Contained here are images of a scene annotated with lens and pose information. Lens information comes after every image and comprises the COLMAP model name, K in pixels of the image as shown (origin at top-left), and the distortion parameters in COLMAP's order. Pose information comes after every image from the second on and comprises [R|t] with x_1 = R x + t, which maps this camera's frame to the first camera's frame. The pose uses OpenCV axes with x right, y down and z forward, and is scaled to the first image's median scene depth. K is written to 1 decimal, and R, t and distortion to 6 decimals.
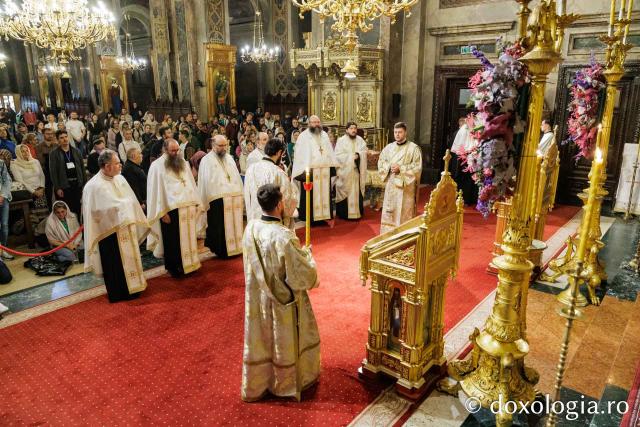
lens RADIAL K [[435.6, 0, 320.0], [0, 435.6, 213.5], [0, 0, 1]] dist [-0.002664, -0.000751]
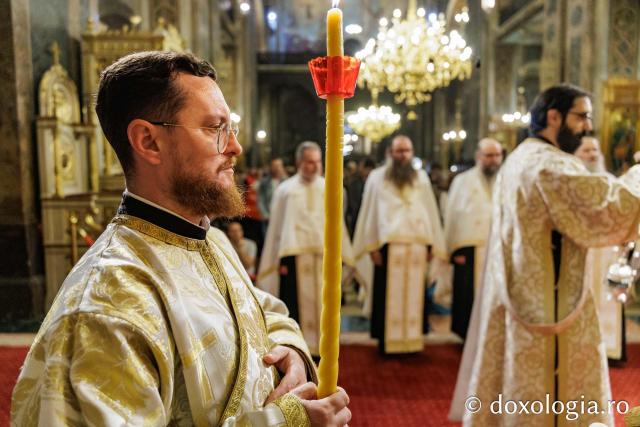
lens RADIAL K [[435.6, 0, 320.0], [0, 435.6, 213.5], [0, 0, 1]] dist [-0.002664, -0.000751]
pose [[0.629264, 0.084185, -0.772618, 0.039015], [-0.218922, 0.973062, -0.072277, 0.005359], [0.745721, 0.214624, 0.630743, 0.211393]]
